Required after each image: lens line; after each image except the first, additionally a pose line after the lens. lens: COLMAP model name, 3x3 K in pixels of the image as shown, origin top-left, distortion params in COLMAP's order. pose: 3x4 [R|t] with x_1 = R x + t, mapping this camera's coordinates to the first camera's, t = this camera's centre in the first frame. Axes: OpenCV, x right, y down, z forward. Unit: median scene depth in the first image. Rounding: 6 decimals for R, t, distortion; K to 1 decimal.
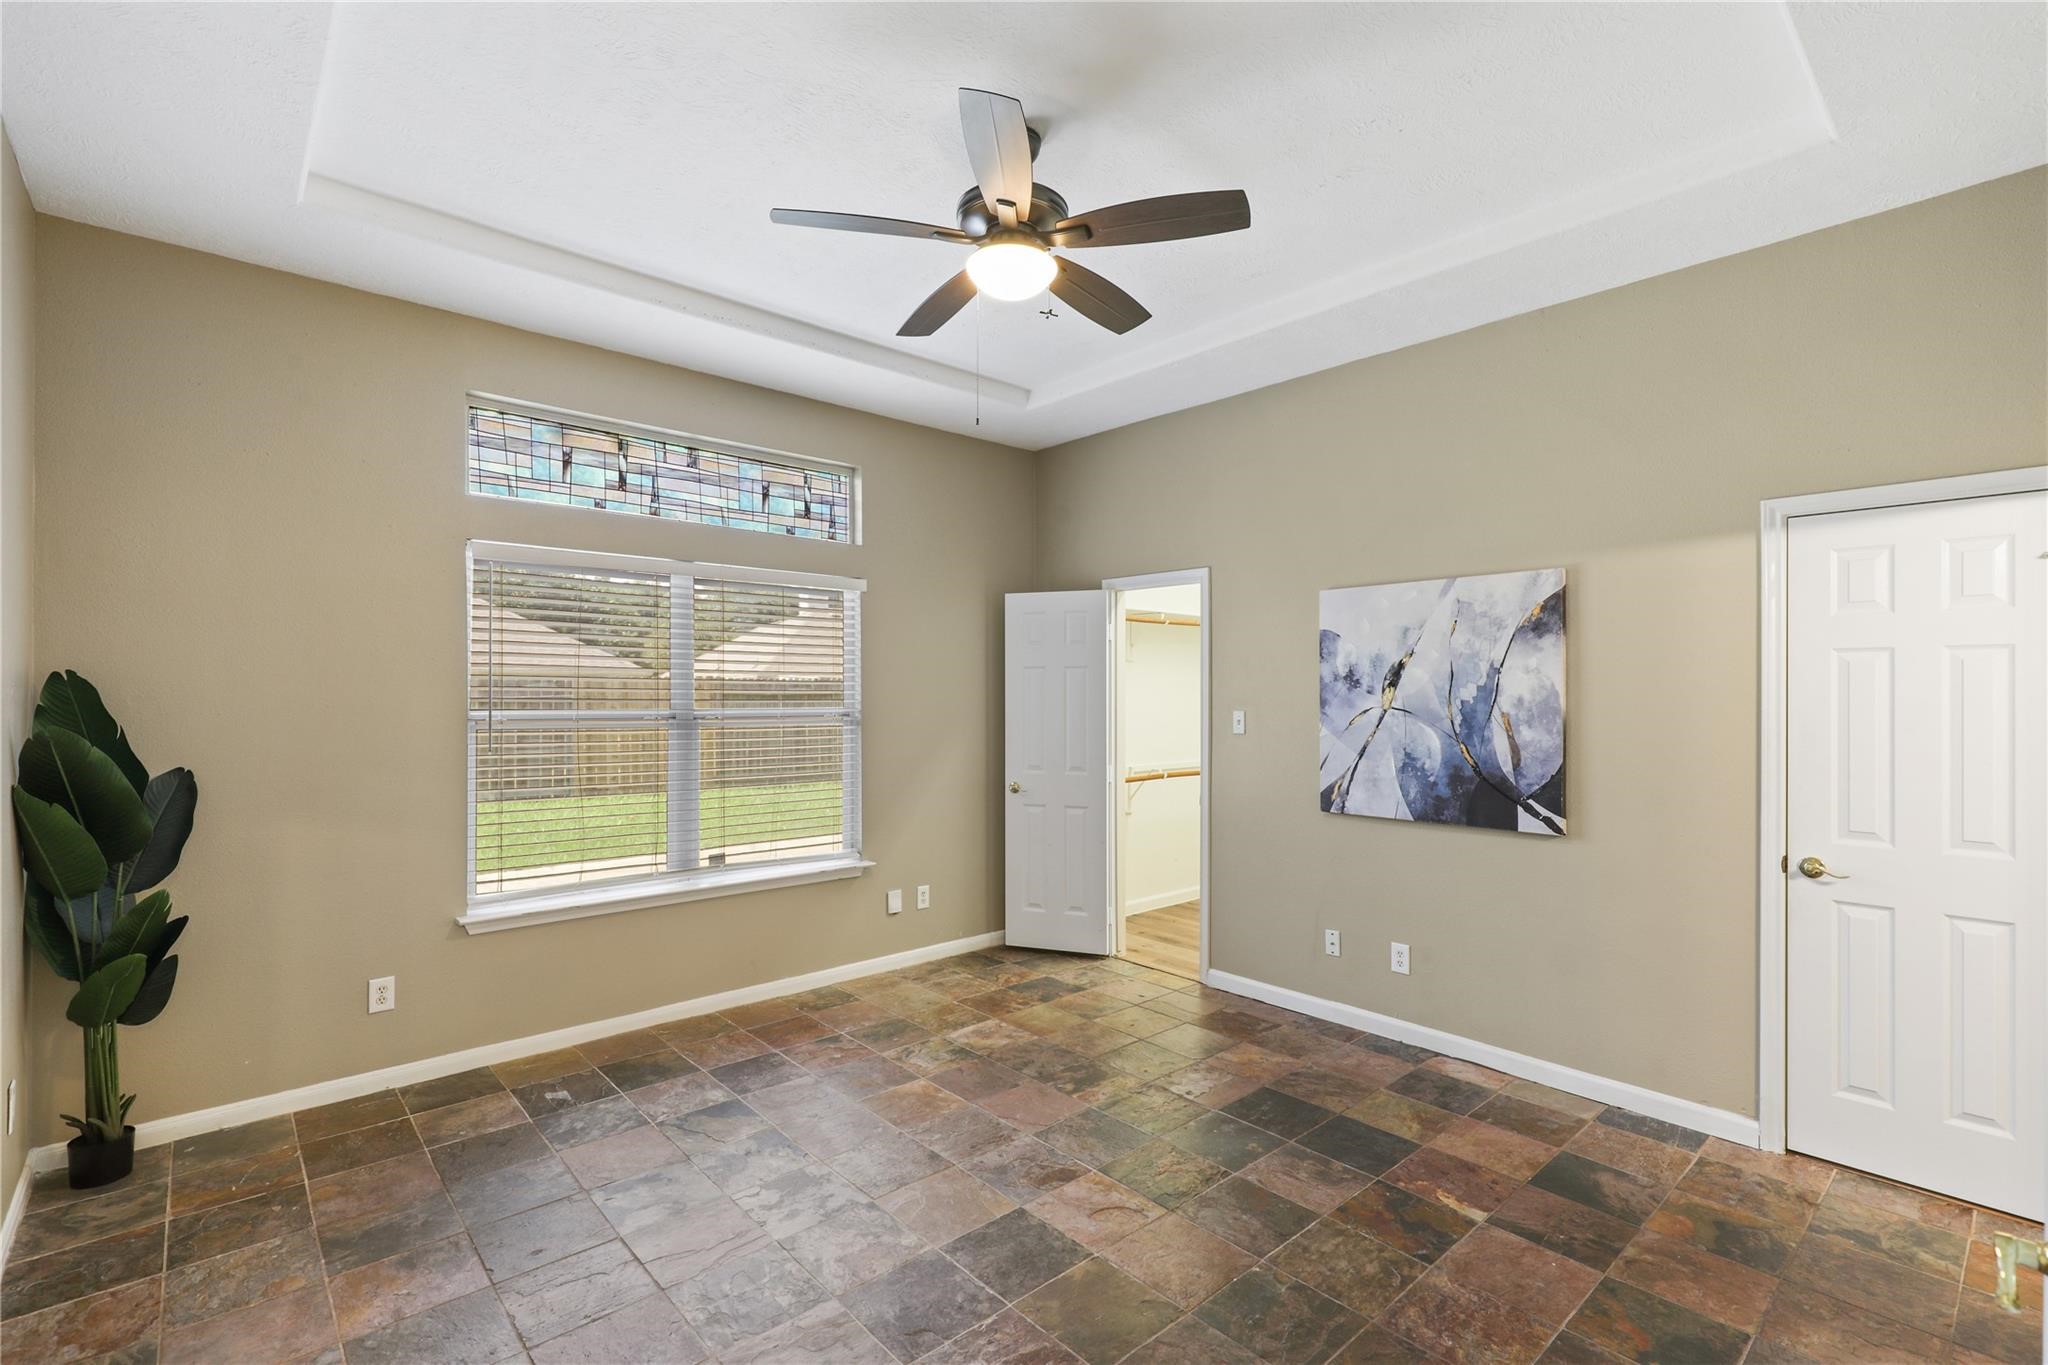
lens RADIAL K [[925.2, 0, 1028.1], [0, 925.2, 692.3], [0, 0, 1]] dist [0.000328, -0.000471]
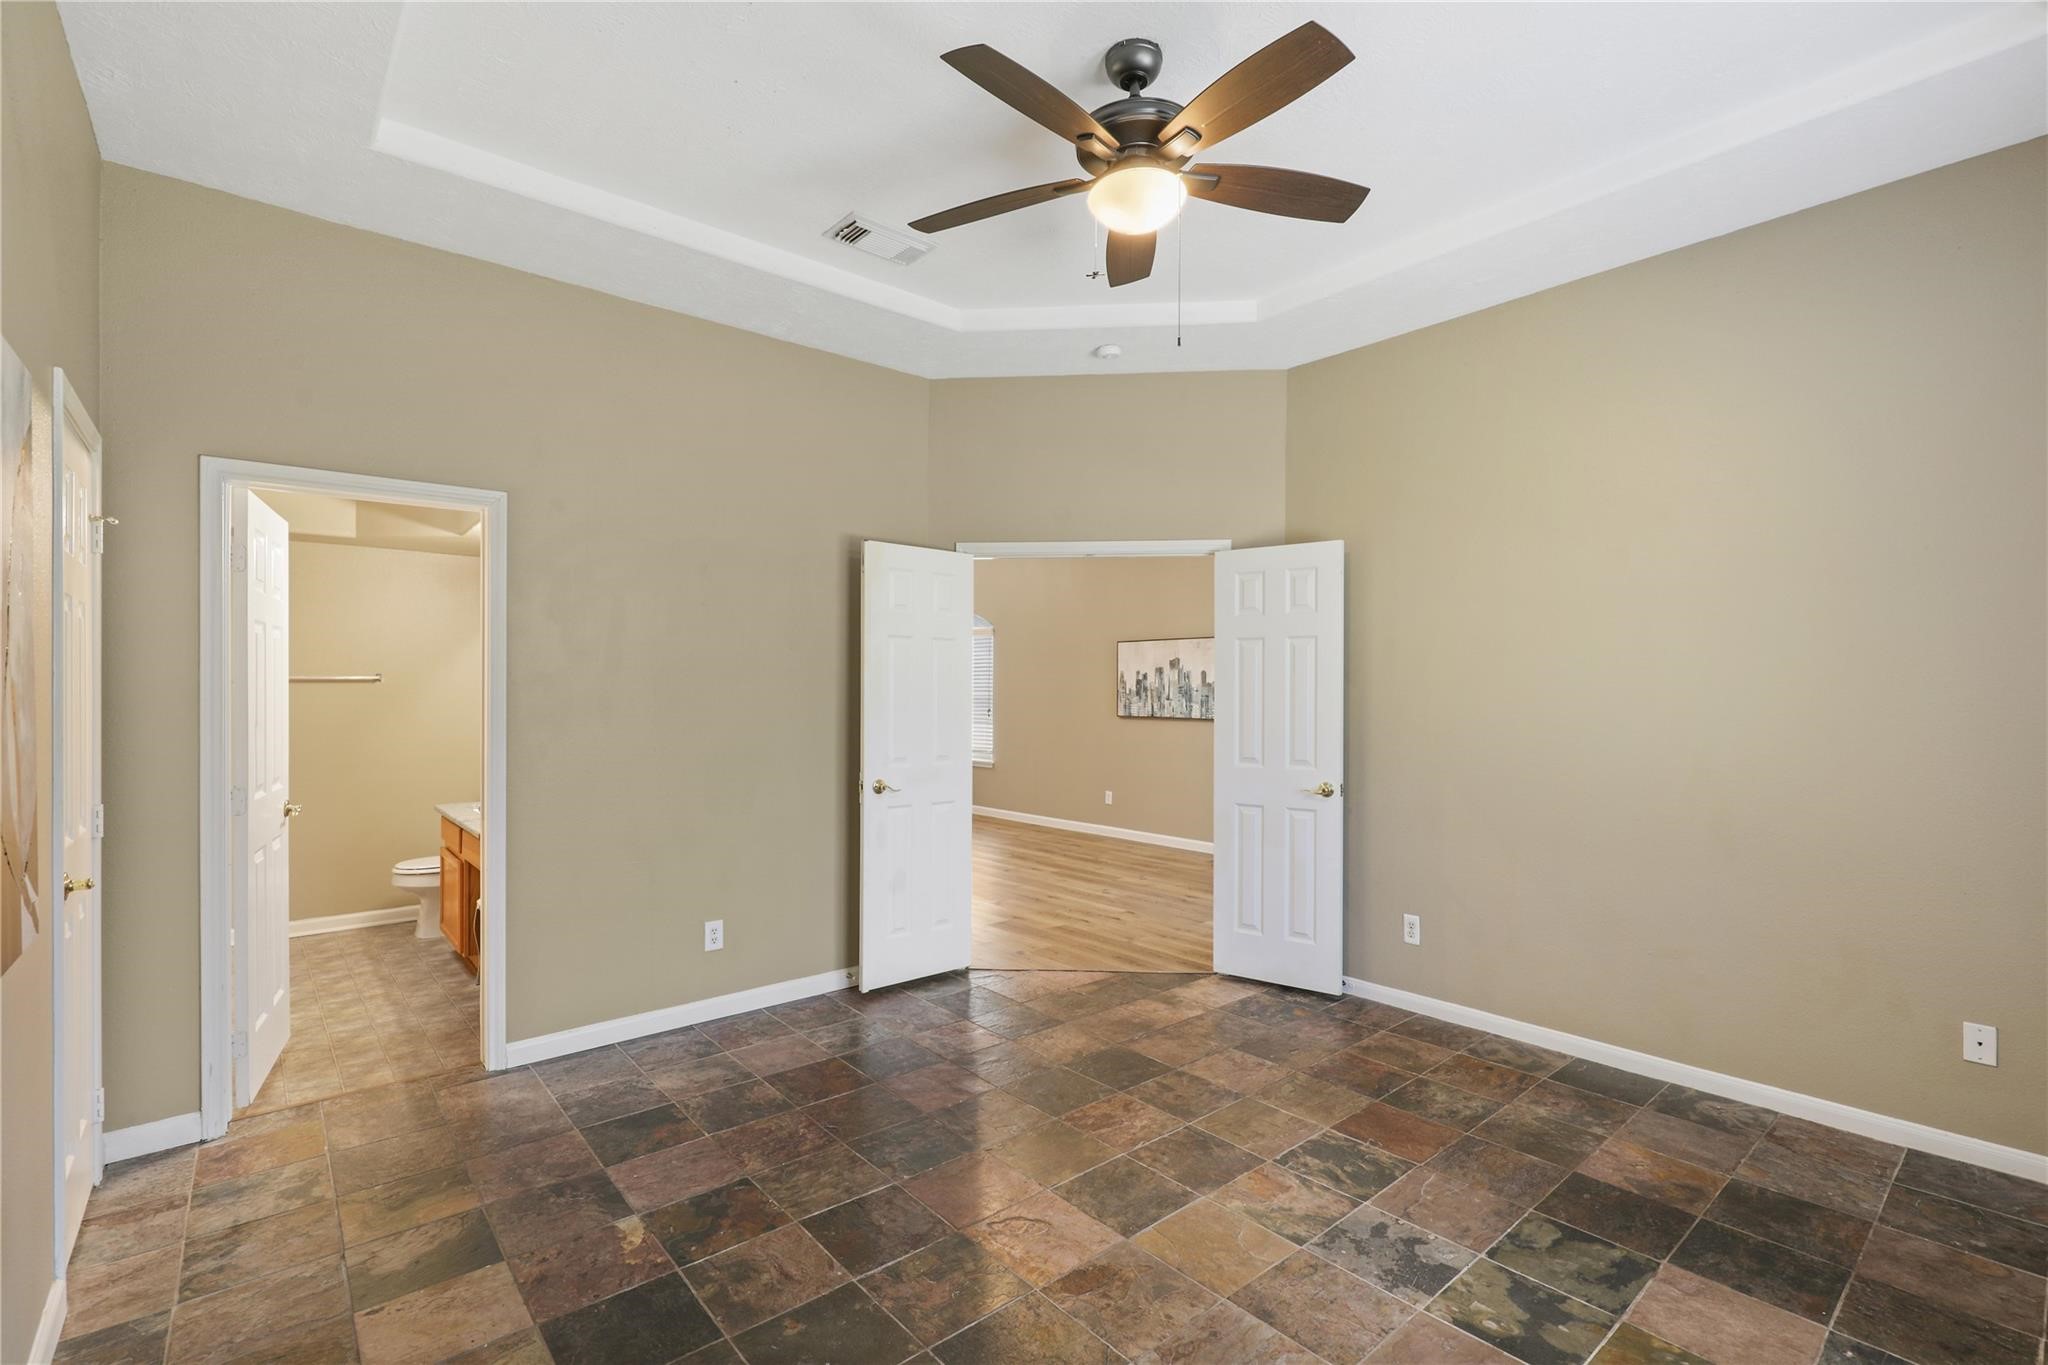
lens RADIAL K [[925.2, 0, 1028.1], [0, 925.2, 692.3], [0, 0, 1]] dist [0.000328, -0.000471]
pose [[-0.999634, -0.000855, 0.027041, 0.065066], [-0.000950, 0.999993, -0.003490, 0.040127], [-0.027037, -0.003514, -0.999628, 1.930670]]
